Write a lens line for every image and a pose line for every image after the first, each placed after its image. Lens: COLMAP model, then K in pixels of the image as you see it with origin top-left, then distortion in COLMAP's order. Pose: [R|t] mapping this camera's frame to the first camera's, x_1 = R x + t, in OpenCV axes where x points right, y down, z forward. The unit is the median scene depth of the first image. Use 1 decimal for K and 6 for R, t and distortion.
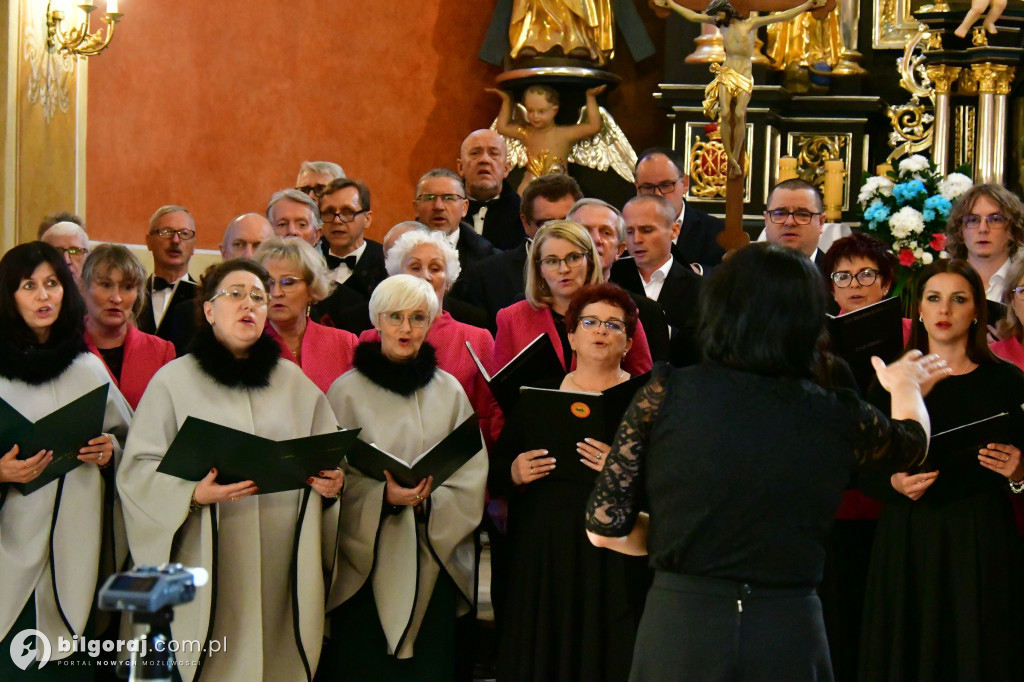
lens RADIAL K [[3409.9, 0, 514.6], [0, 3409.9, 342.0], [0, 0, 1]] dist [0.118198, 5.447266]
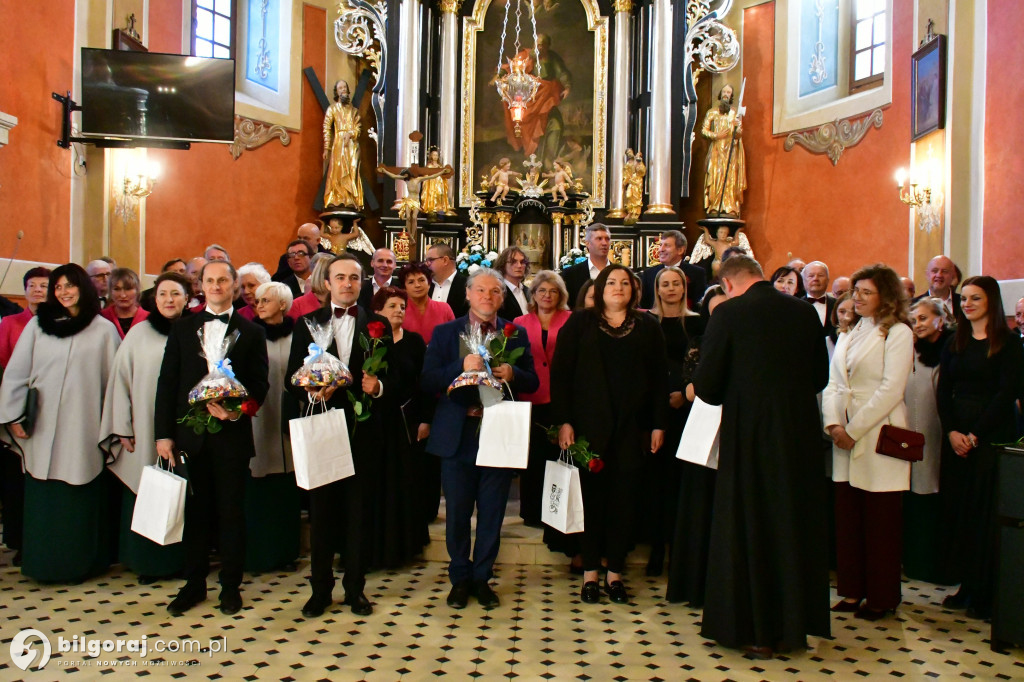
lens RADIAL K [[947.6, 0, 510.7], [0, 947.6, 338.9], [0, 0, 1]] dist [-0.034726, 0.023305]
pose [[0.984423, -0.007713, 0.175645, 0.011637], [0.003359, 0.999680, 0.025070, 0.000704], [-0.175783, -0.024089, 0.984134, 0.253378]]
